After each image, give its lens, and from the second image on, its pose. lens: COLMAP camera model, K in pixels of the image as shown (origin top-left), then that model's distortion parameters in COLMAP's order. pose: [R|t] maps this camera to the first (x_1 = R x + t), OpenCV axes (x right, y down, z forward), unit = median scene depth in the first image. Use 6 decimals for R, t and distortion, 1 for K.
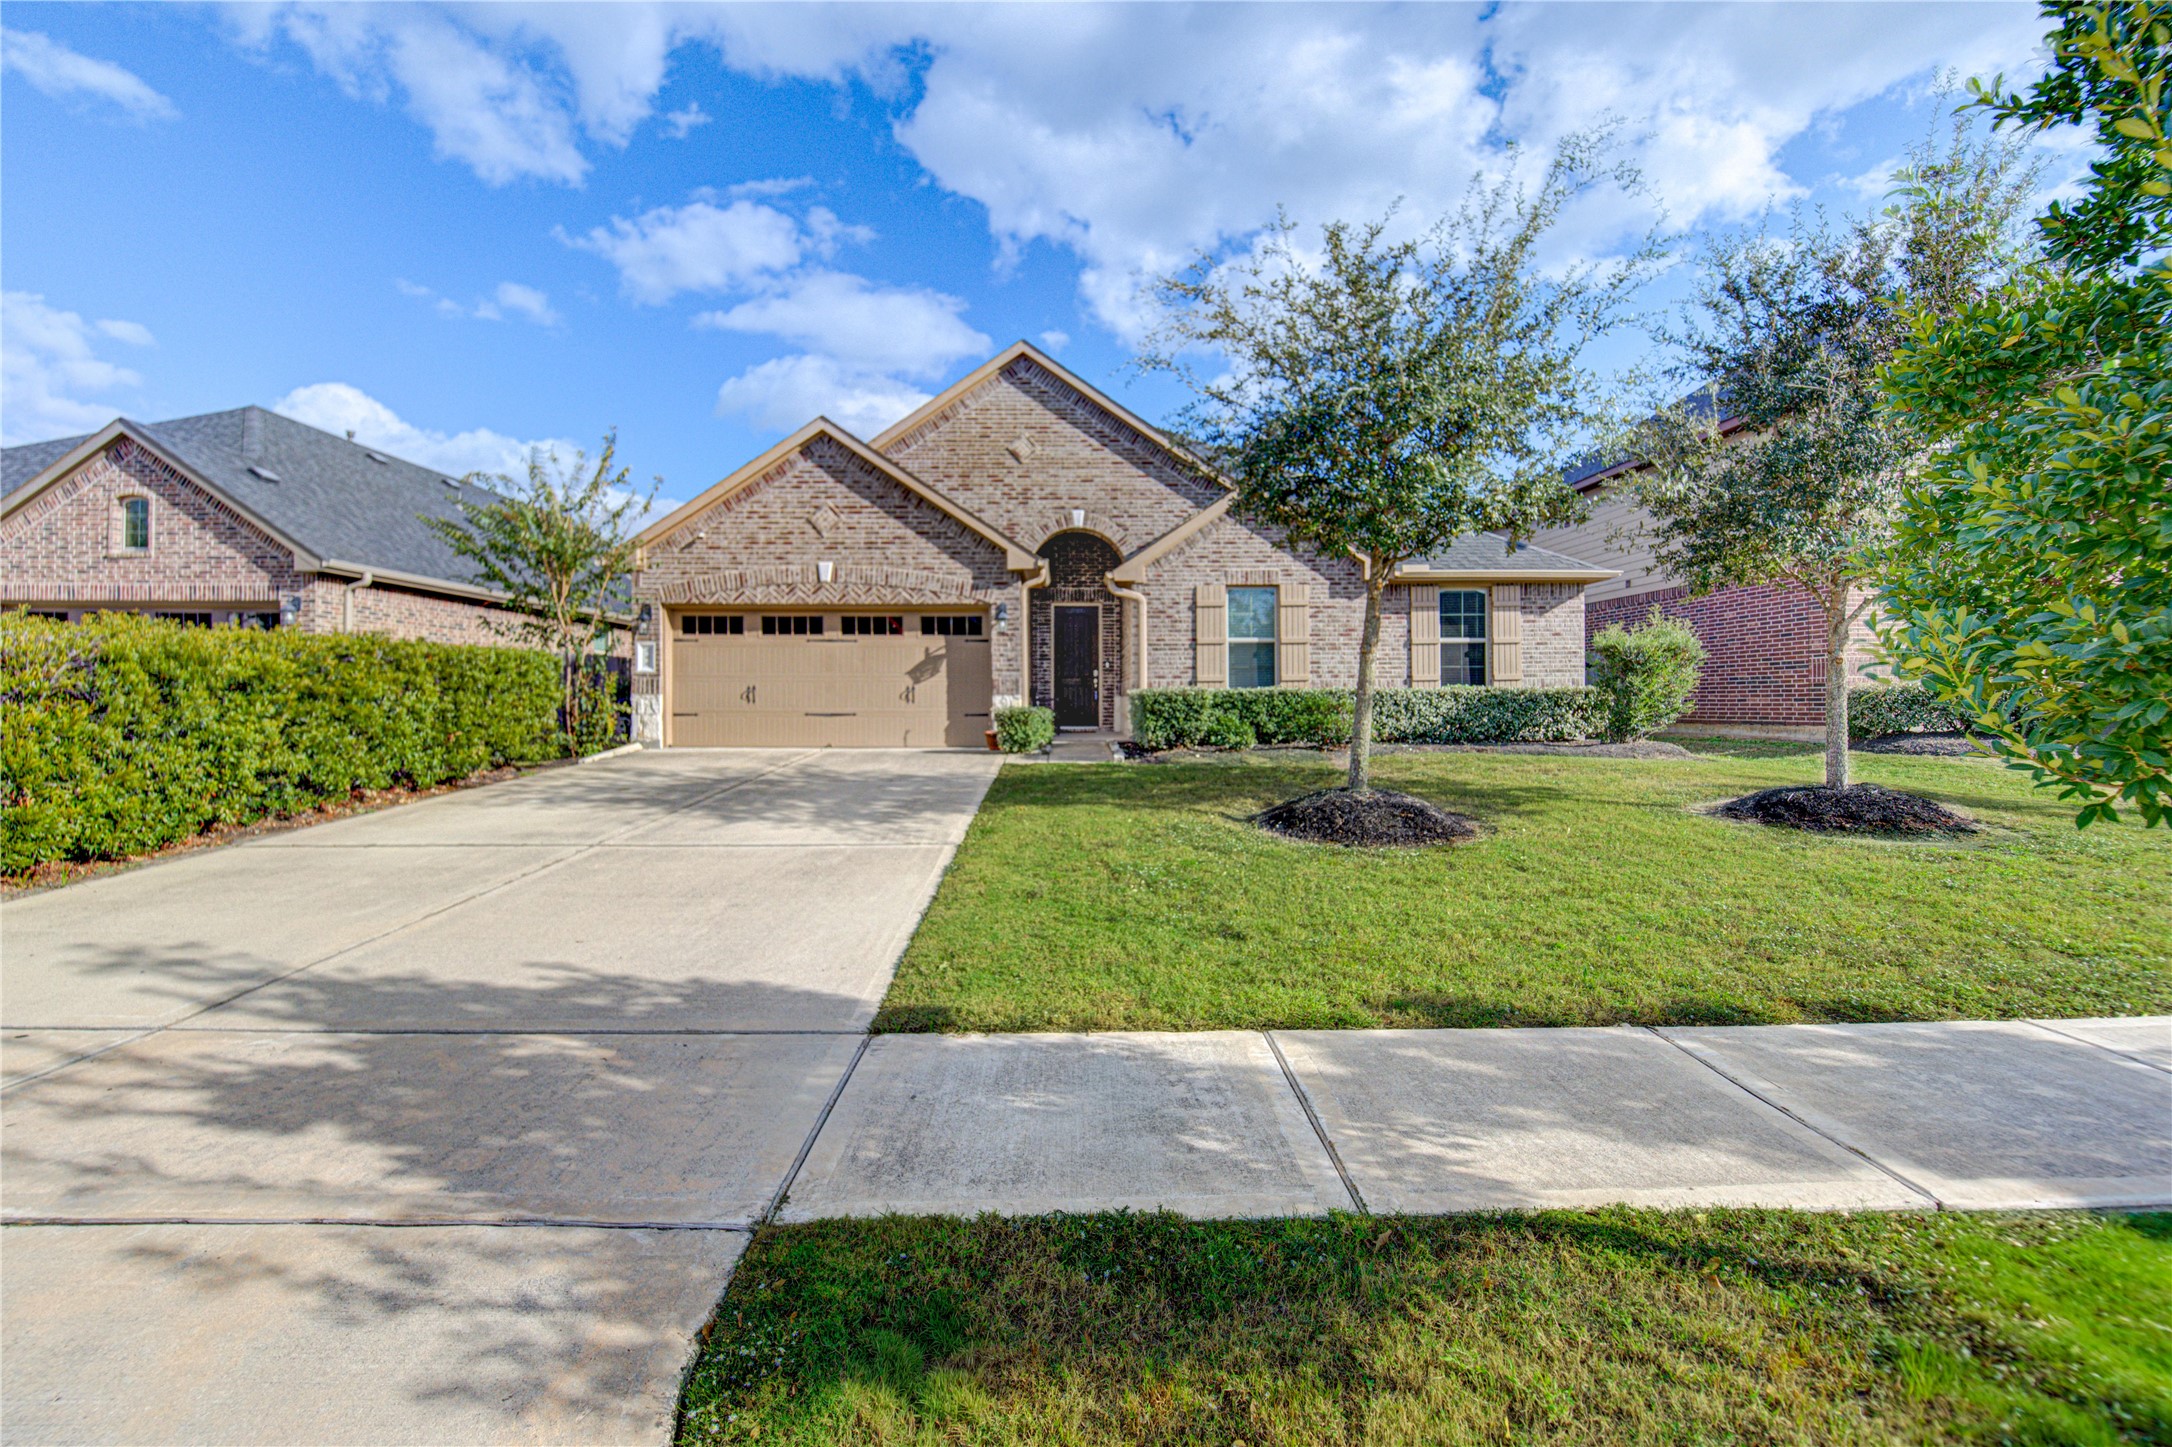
lens RADIAL K [[890.3, 0, 1070.8], [0, 890.3, 717.7], [0, 0, 1]] dist [-0.006872, 0.001451]
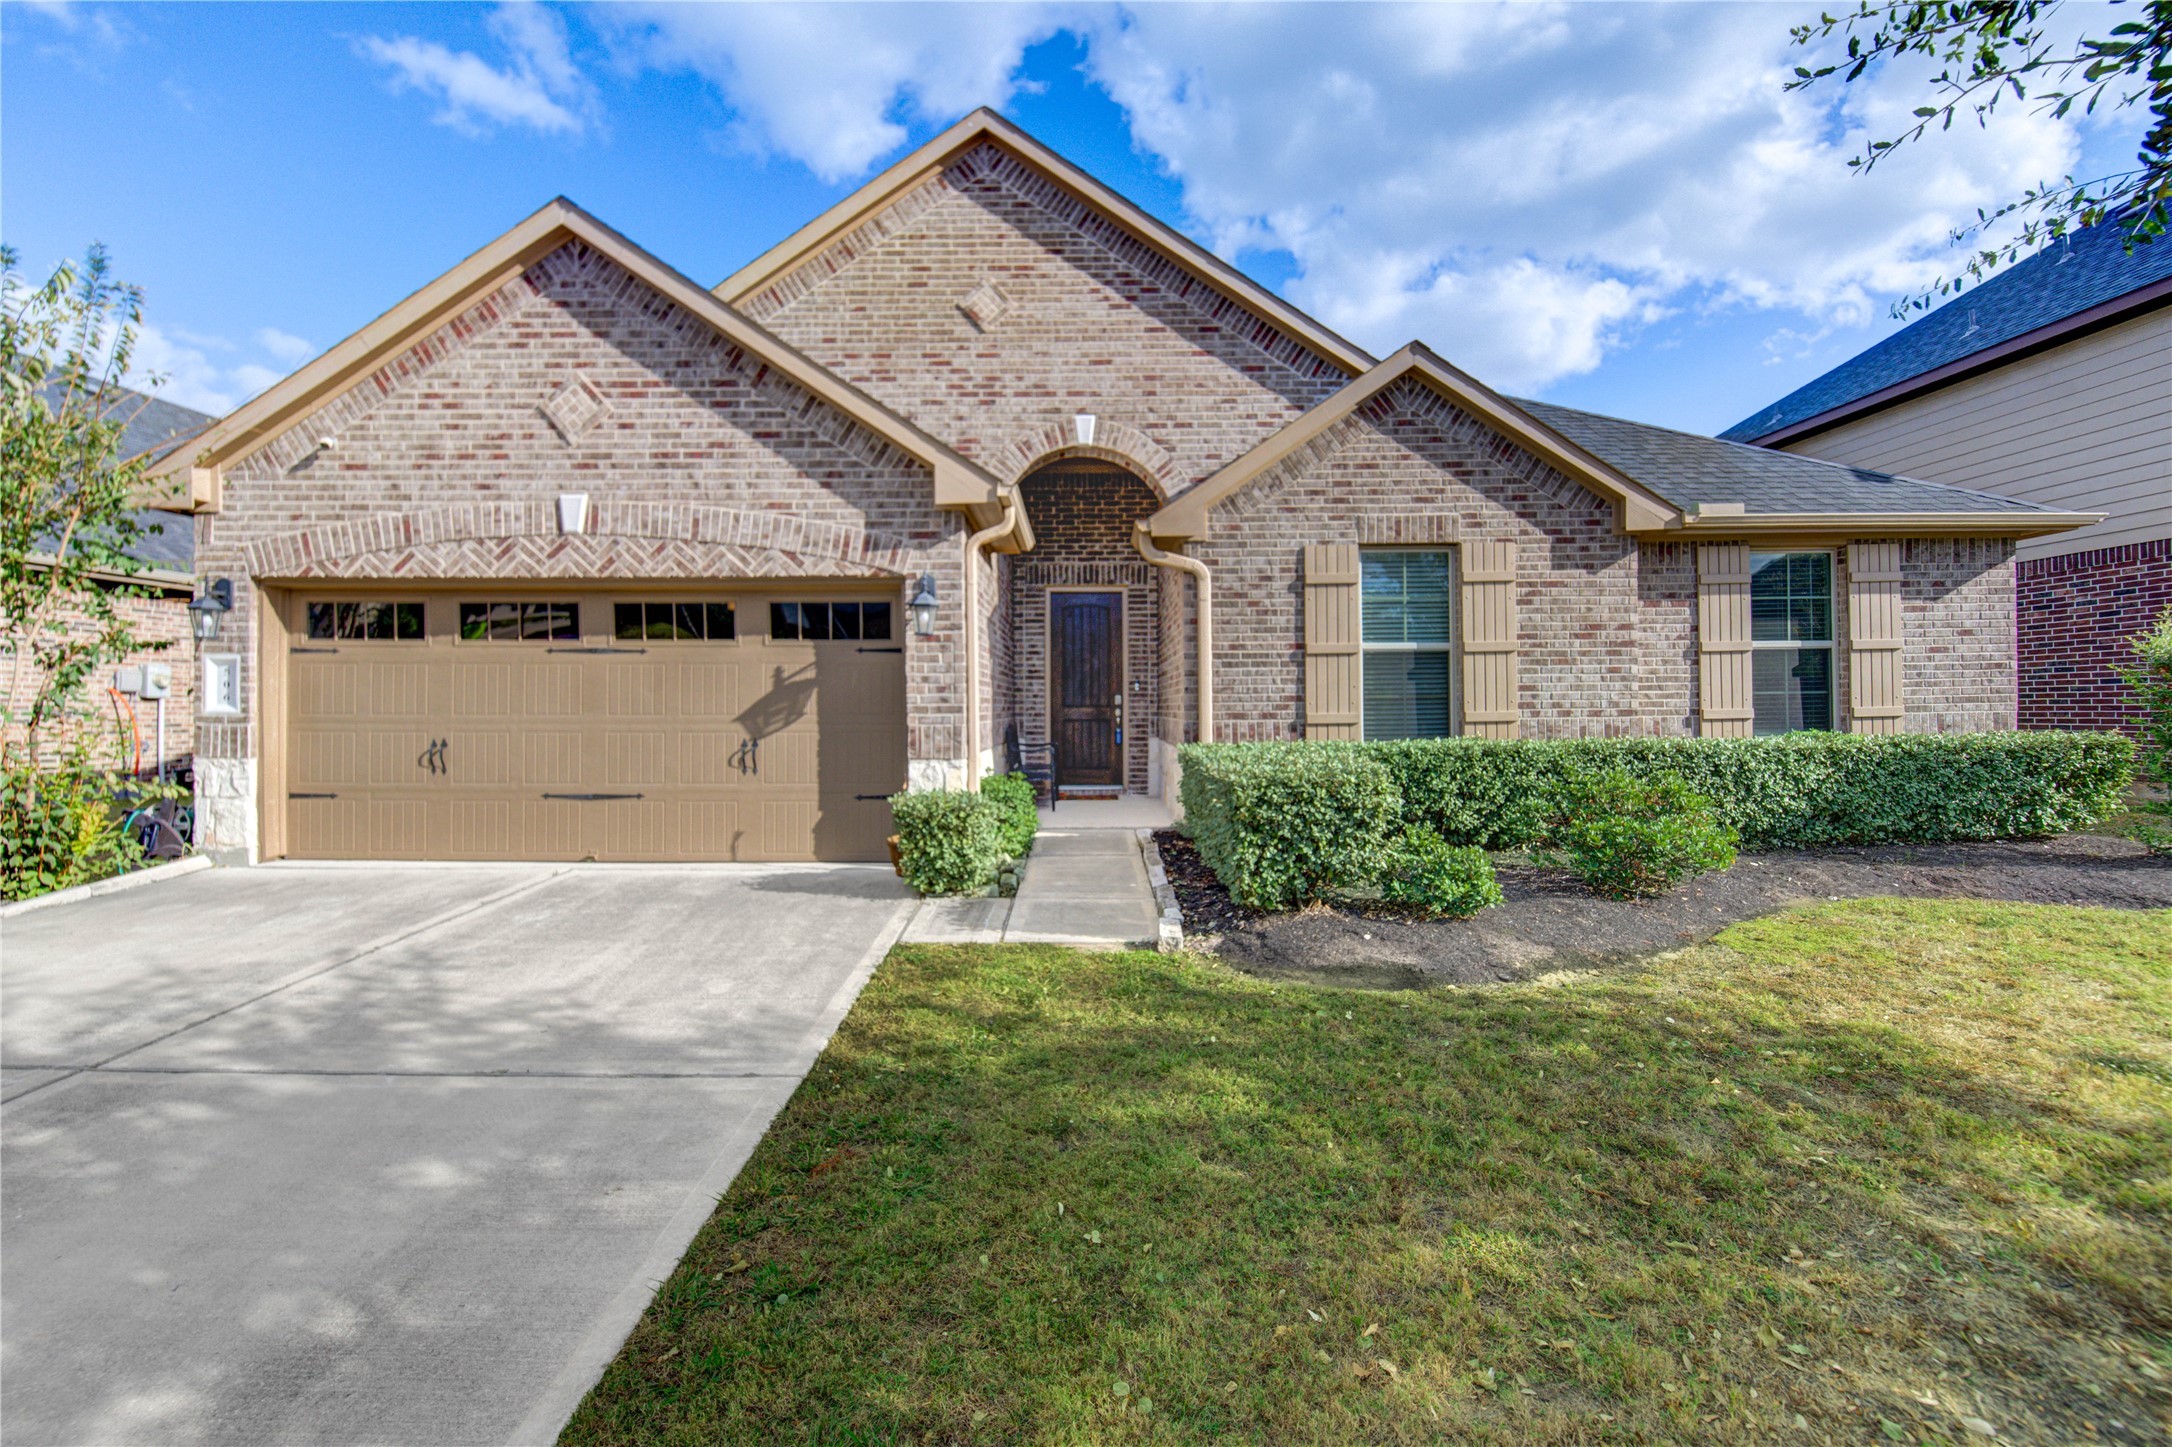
lens RADIAL K [[890.3, 0, 1093.9], [0, 890.3, 704.0], [0, 0, 1]] dist [-0.006872, 0.001451]
pose [[0.999991, -0.003595, -0.002217, 0.015688], [0.003554, 0.999829, -0.018152, -0.044963], [0.002282, 0.018144, 0.999833, 0.479659]]
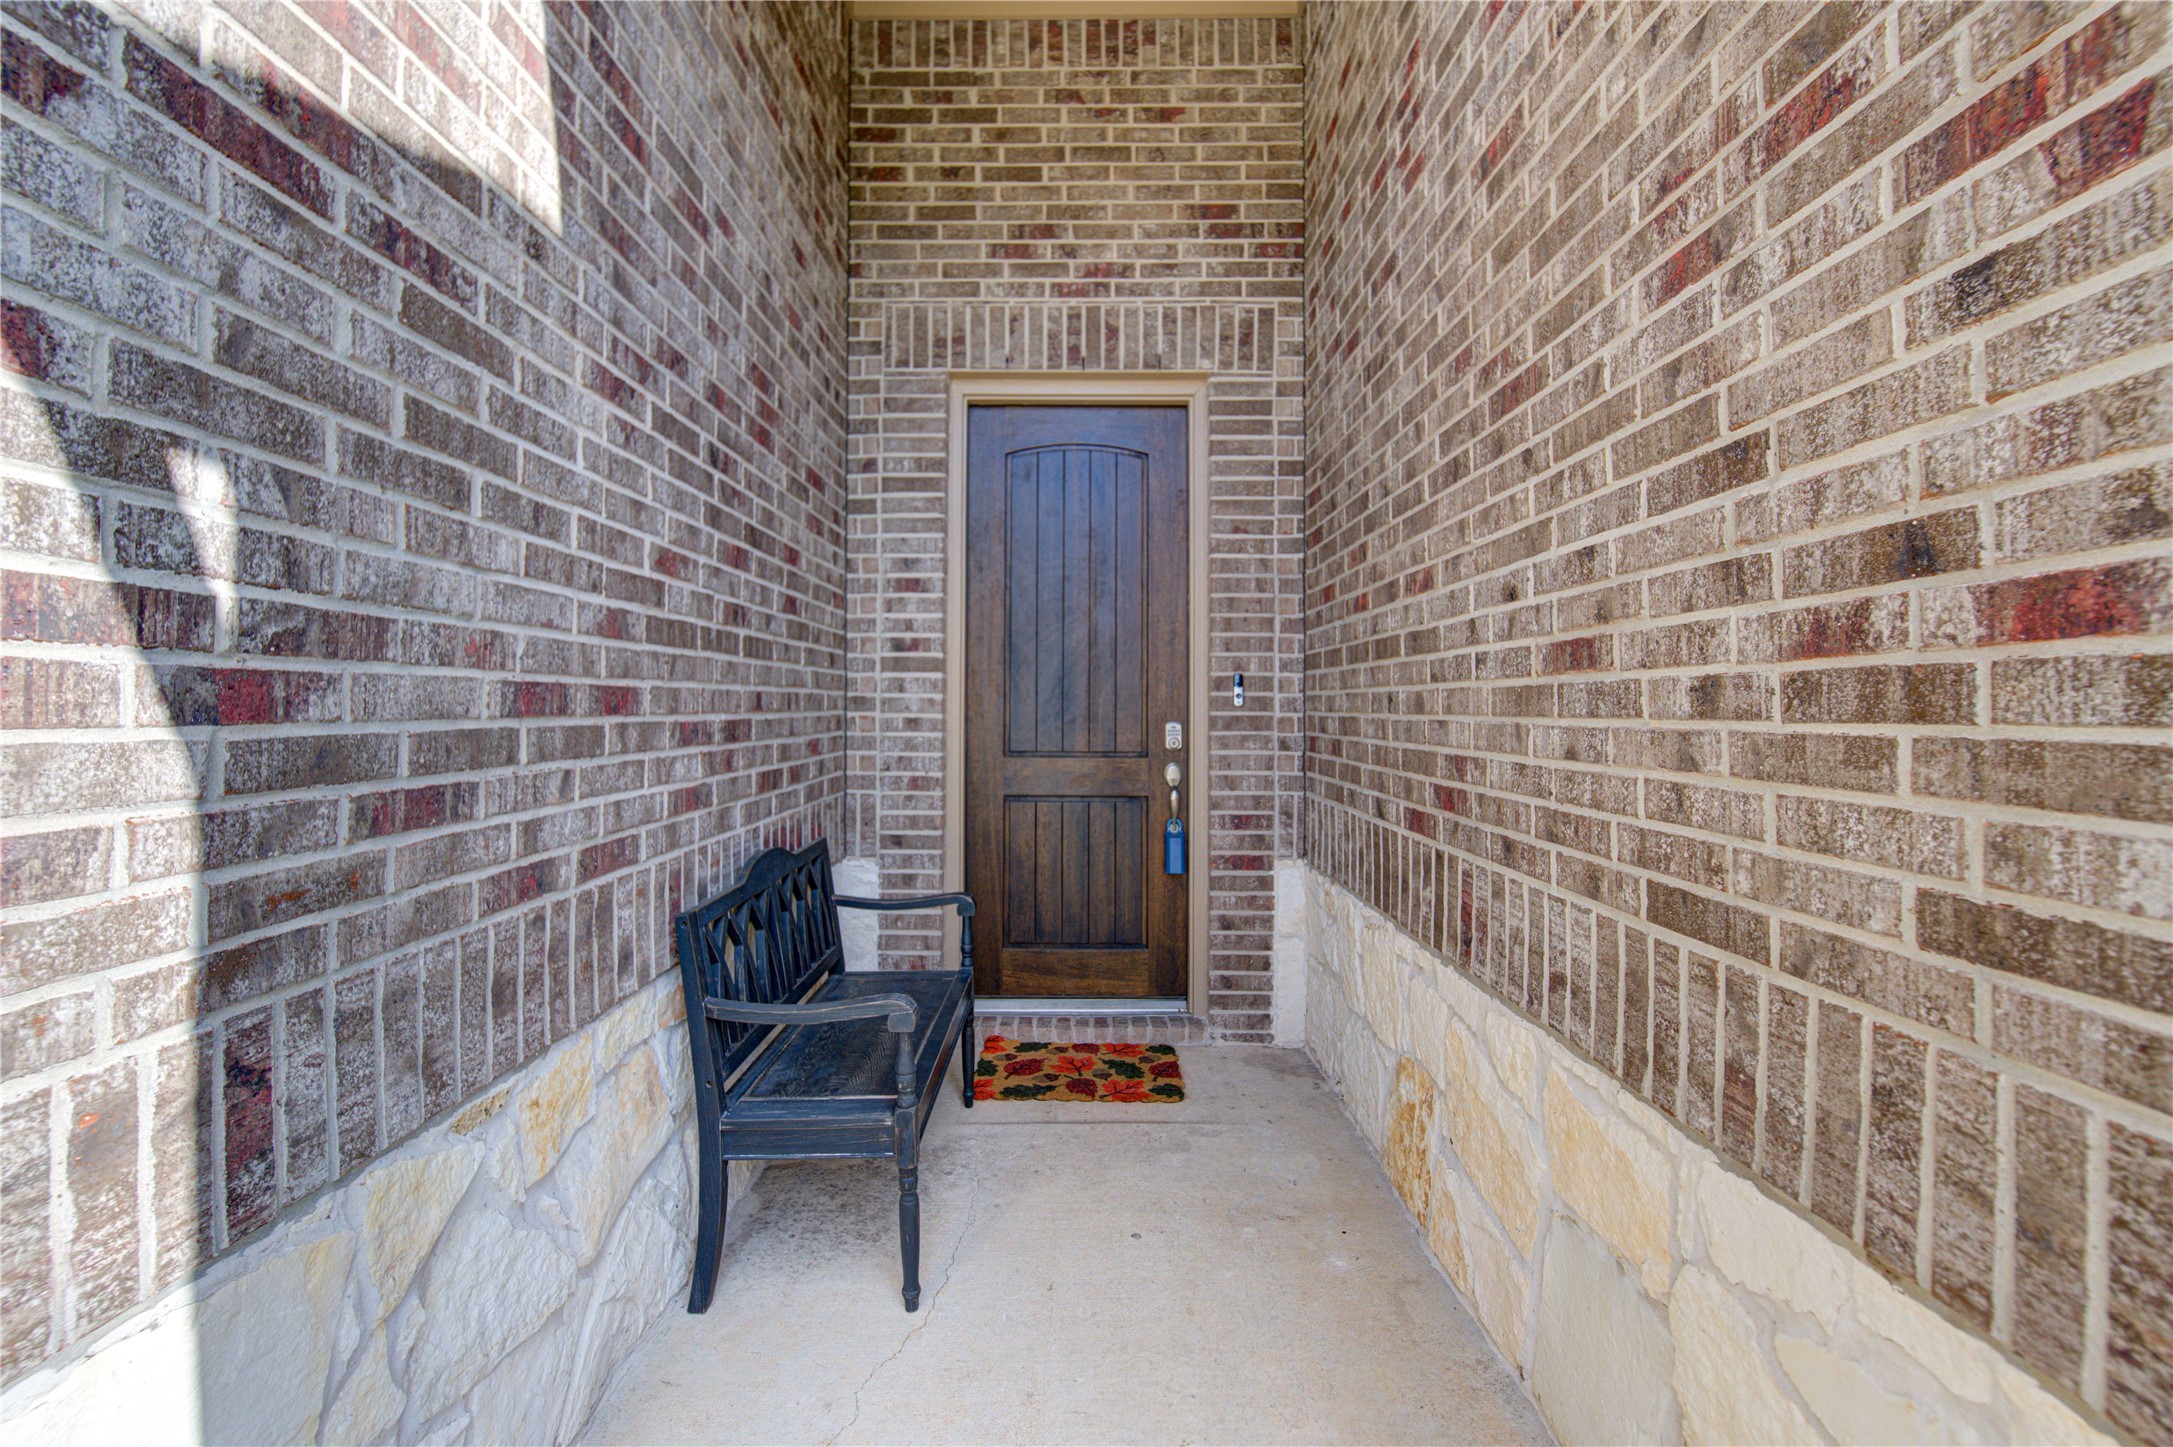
lens RADIAL K [[890.7, 0, 1089.9], [0, 890.7, 718.1], [0, 0, 1]] dist [-0.006872, 0.001451]
pose [[0.999936, 0.005219, -0.010057, 0.013964], [-0.005275, 0.999971, -0.005555, -0.066128], [0.010028, 0.005608, 0.999934, 1.009068]]
